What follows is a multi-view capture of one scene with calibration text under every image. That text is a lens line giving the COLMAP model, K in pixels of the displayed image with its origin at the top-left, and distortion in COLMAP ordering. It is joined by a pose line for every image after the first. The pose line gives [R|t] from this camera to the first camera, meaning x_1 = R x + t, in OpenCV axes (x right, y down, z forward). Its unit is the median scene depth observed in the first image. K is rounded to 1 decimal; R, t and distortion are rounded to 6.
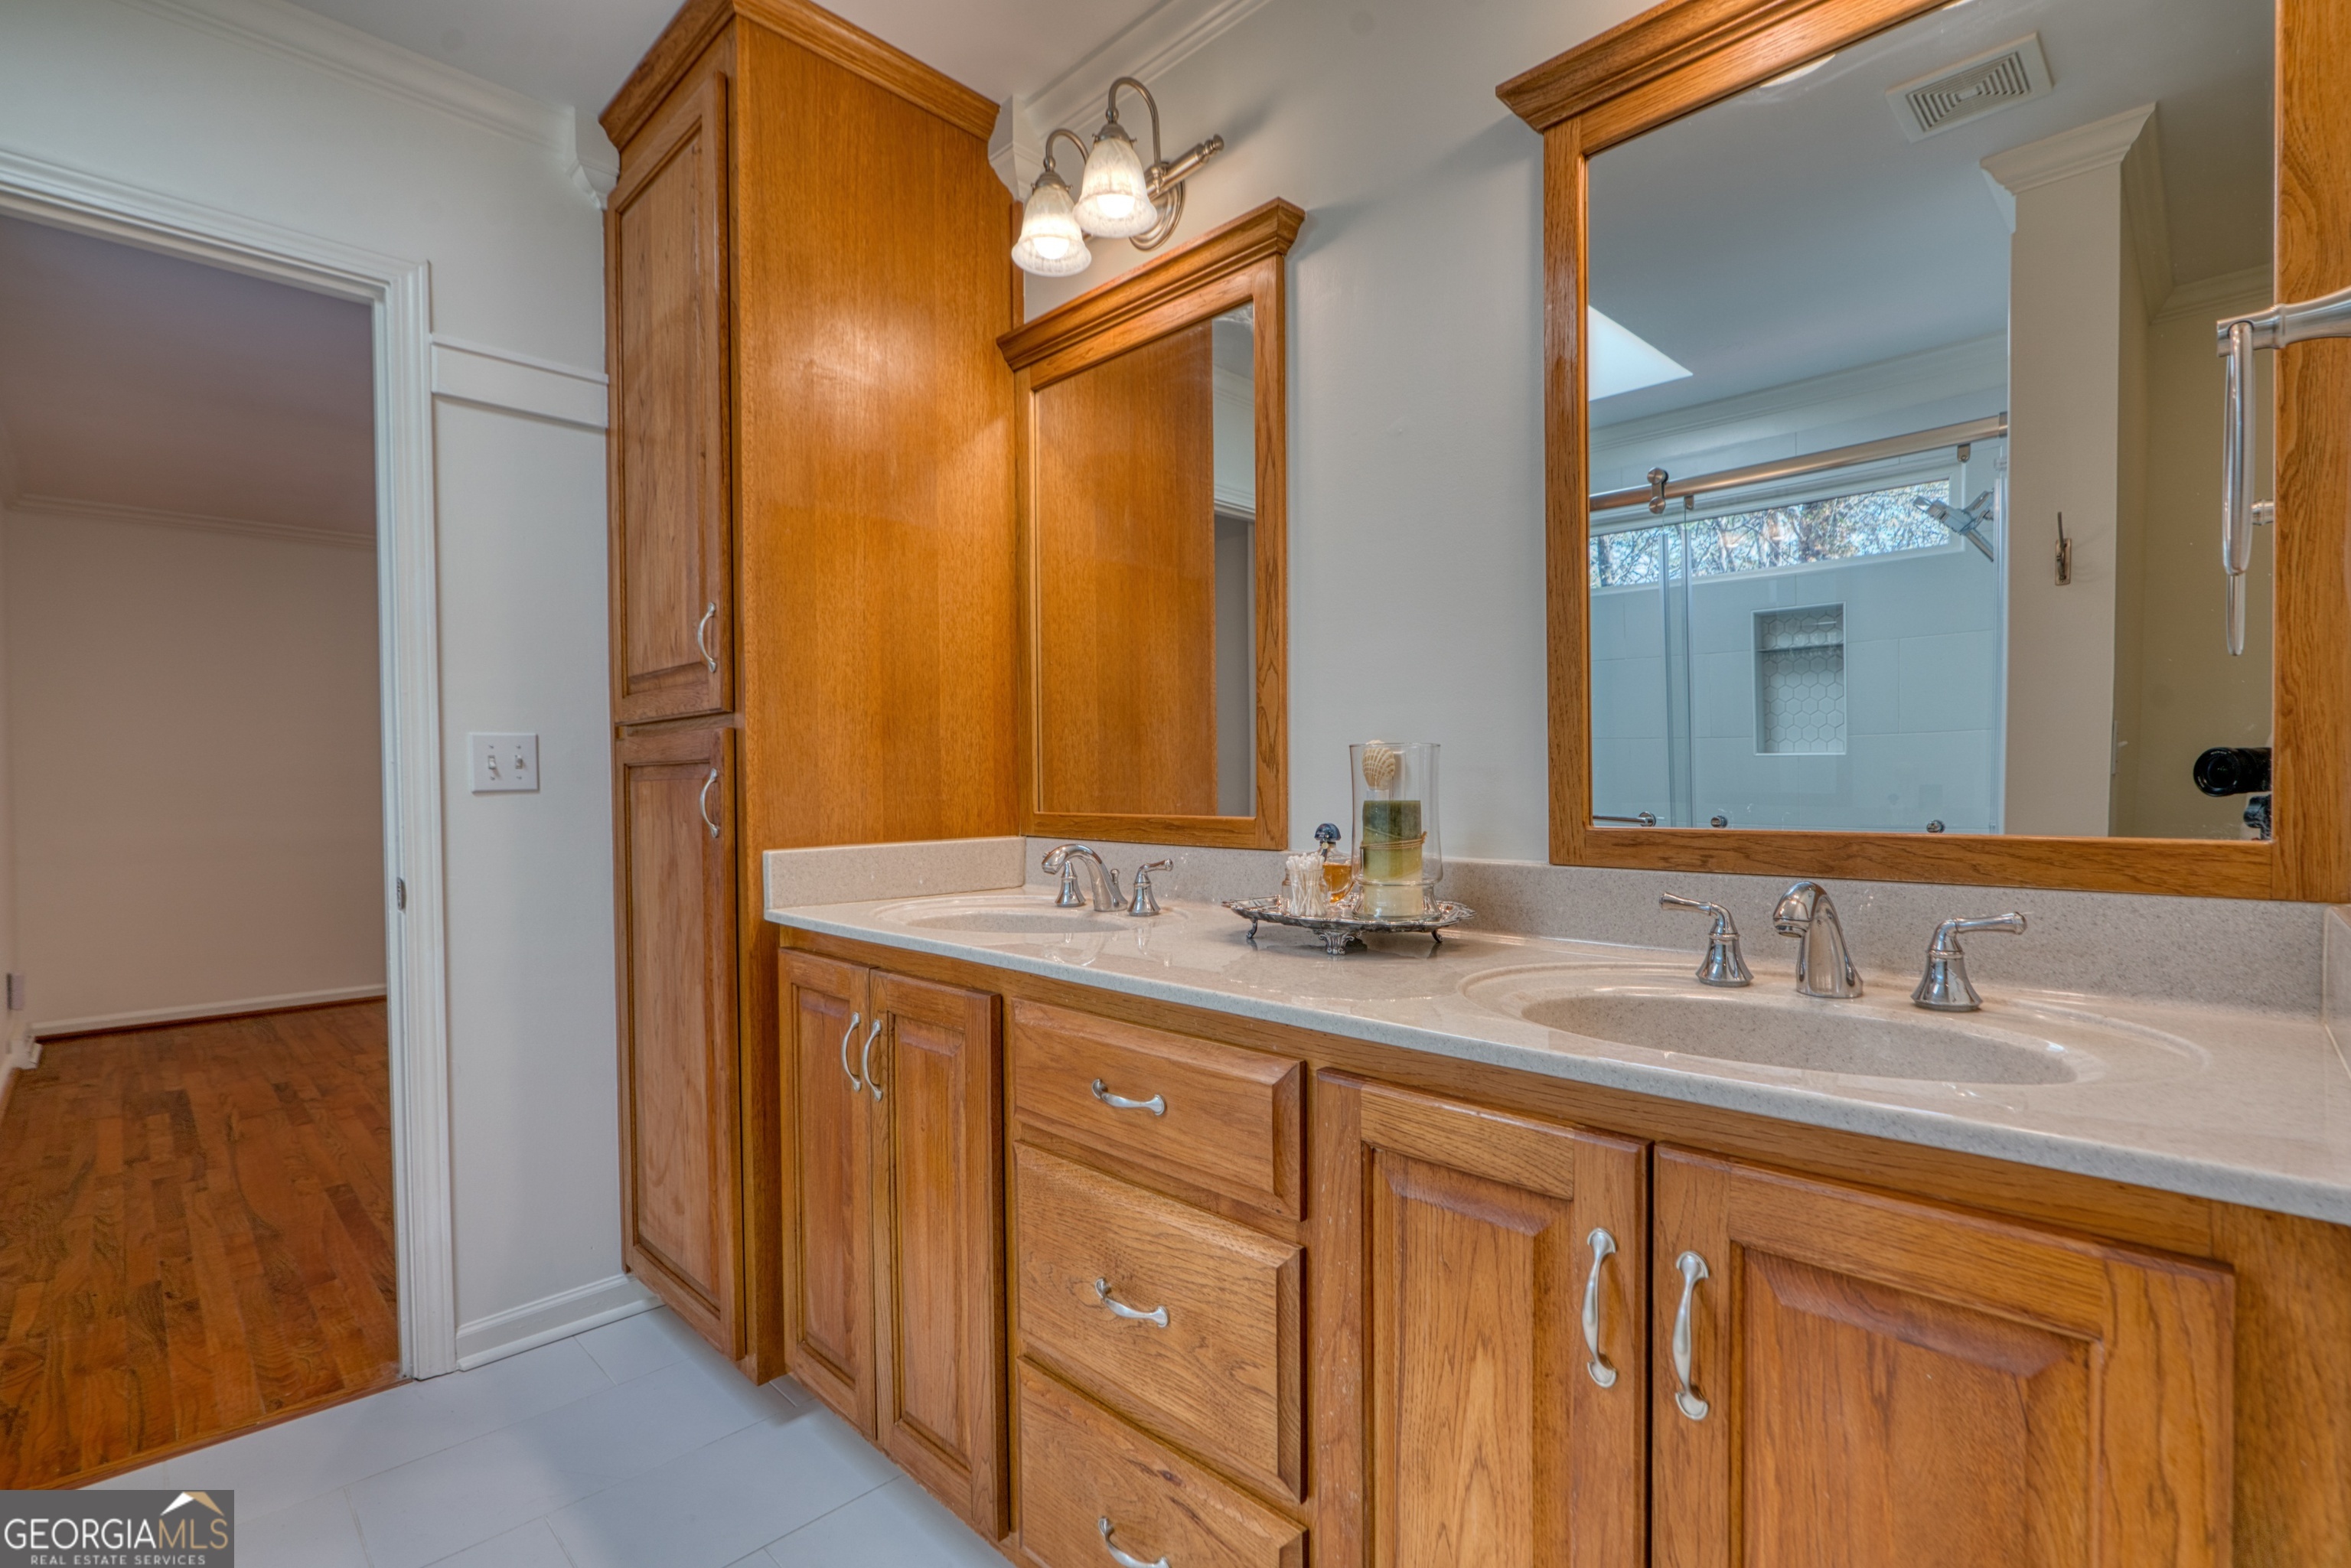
lens RADIAL K [[1079.6, 0, 1182.9], [0, 1079.6, 792.0], [0, 0, 1]] dist [-0.003740, 0.001839]
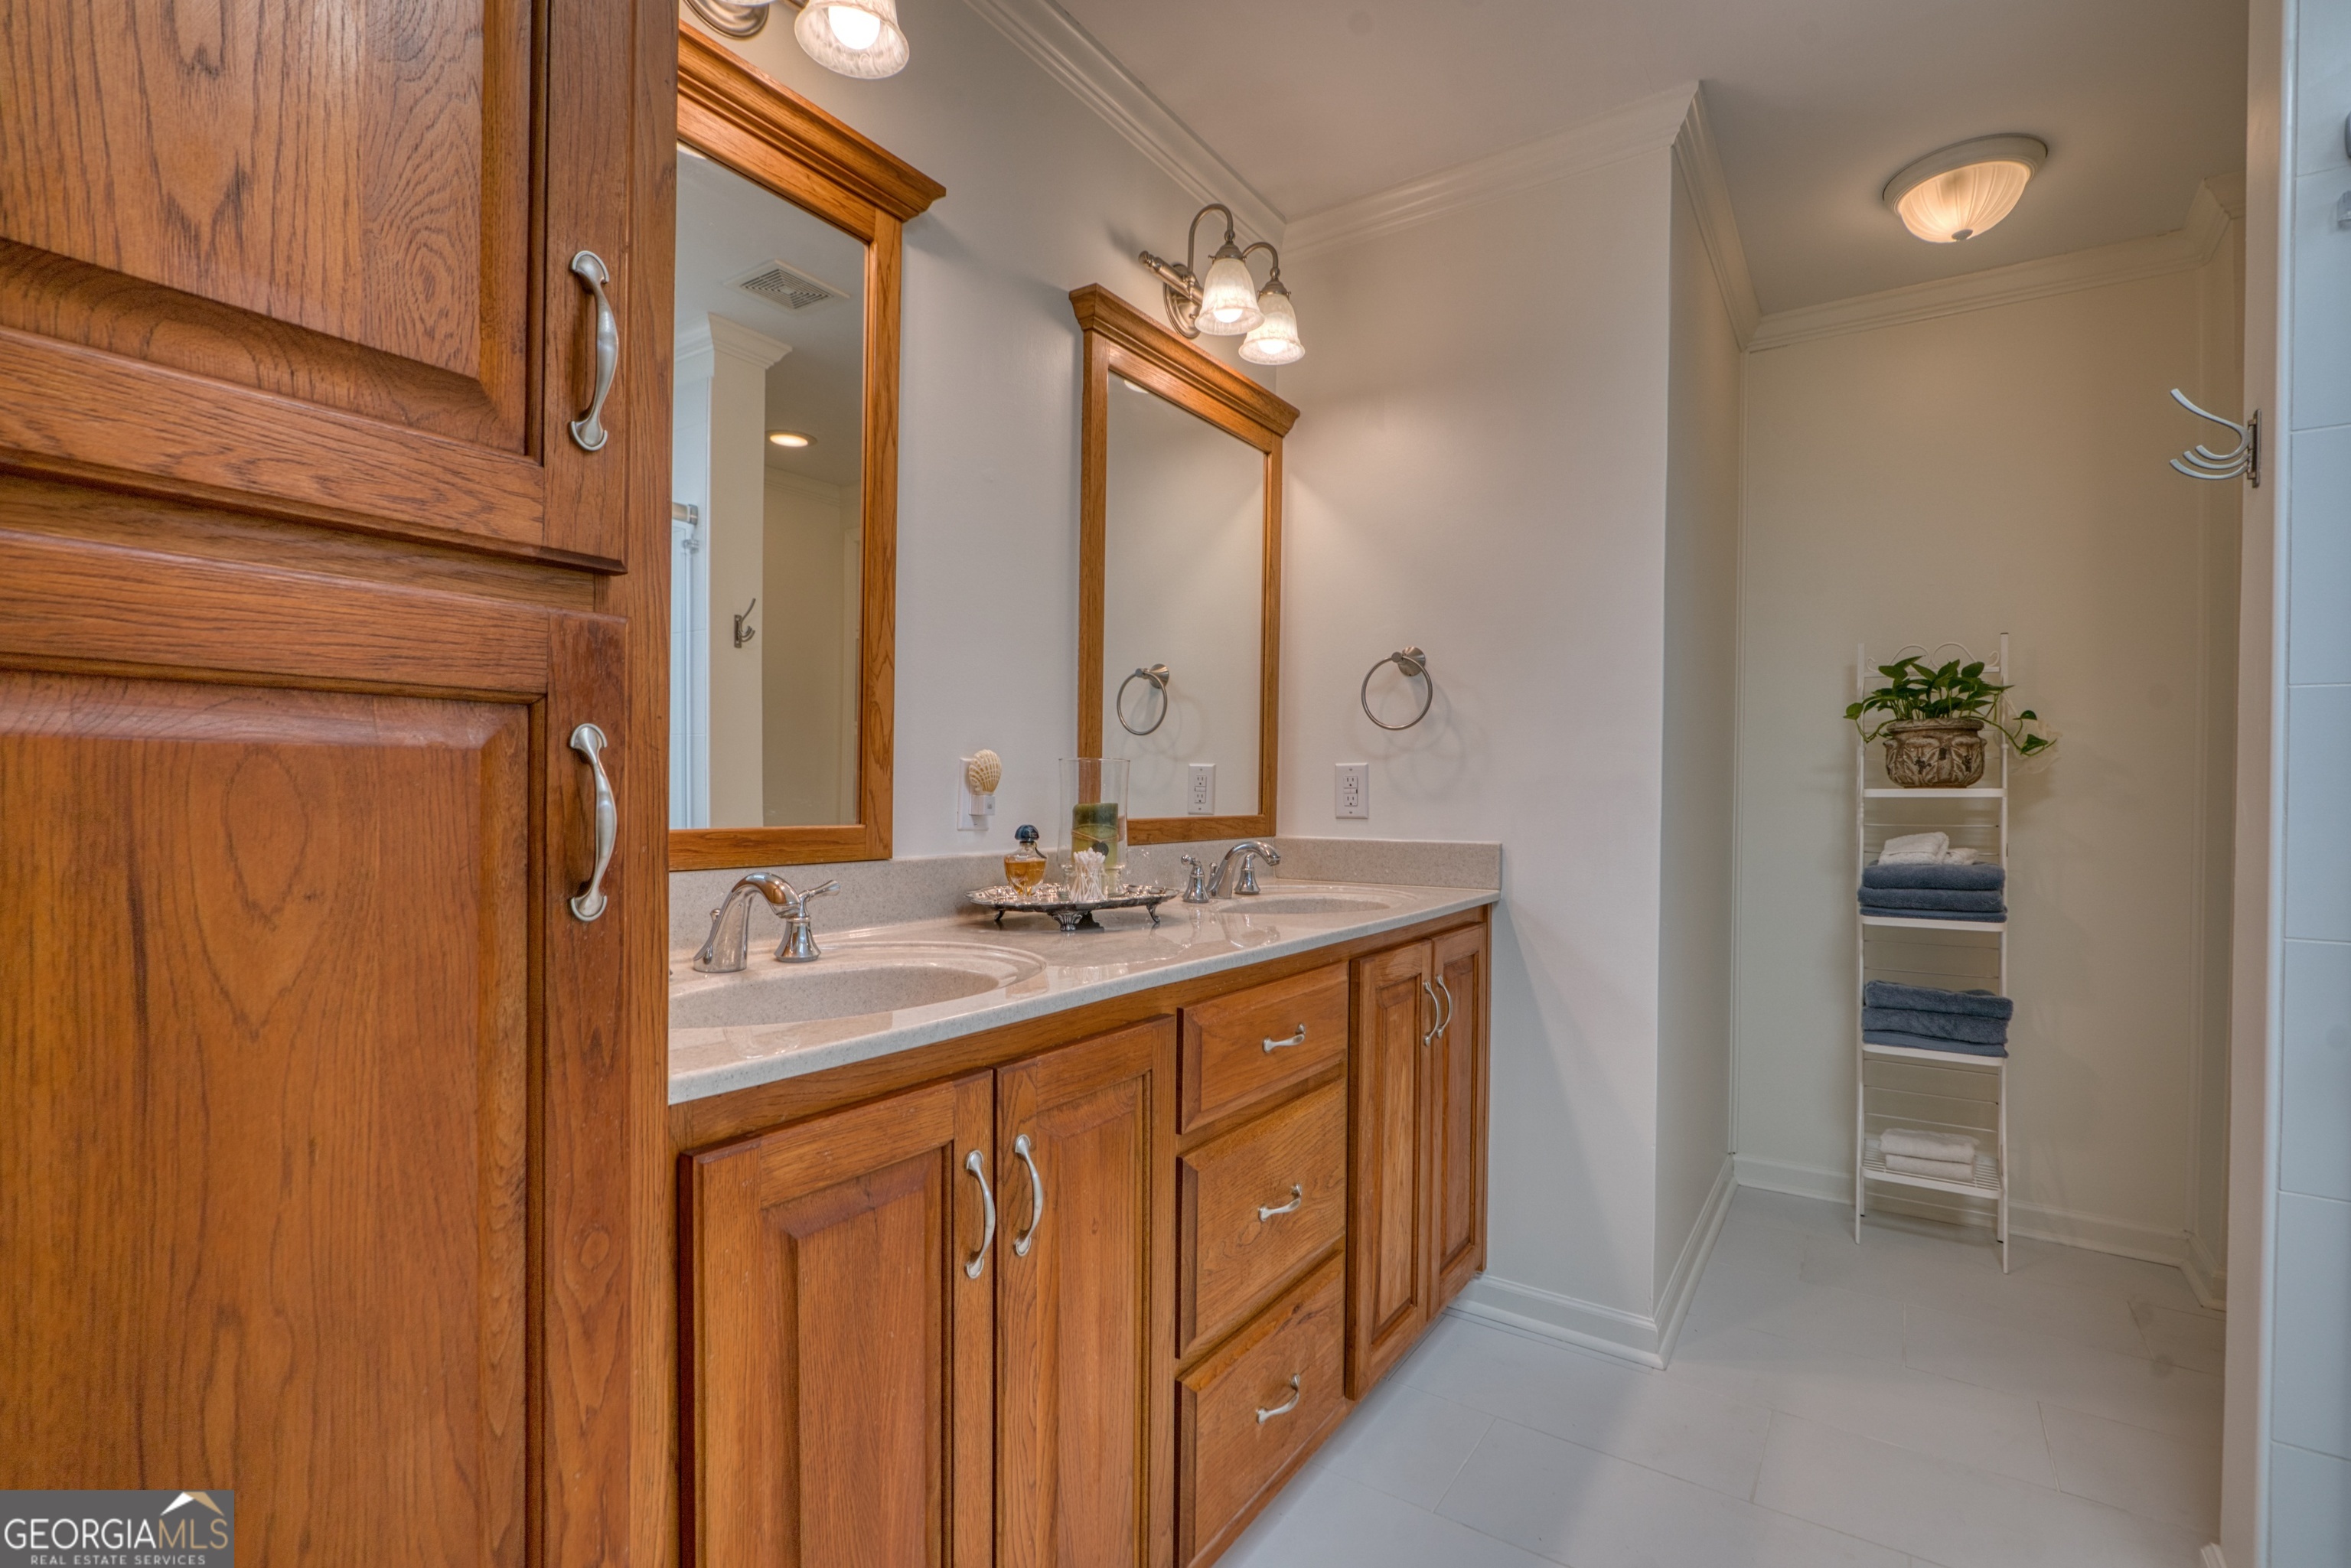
lens RADIAL K [[1086.0, 0, 1181.4], [0, 1086.0, 802.6], [0, 0, 1]] dist [-0.005792, 0.001153]
pose [[-0.192201, -0.000898, 0.981355, -0.819630], [0.004513, 0.999988, 0.001799, 0.005240], [-0.981345, 0.004774, -0.192195, 0.885426]]
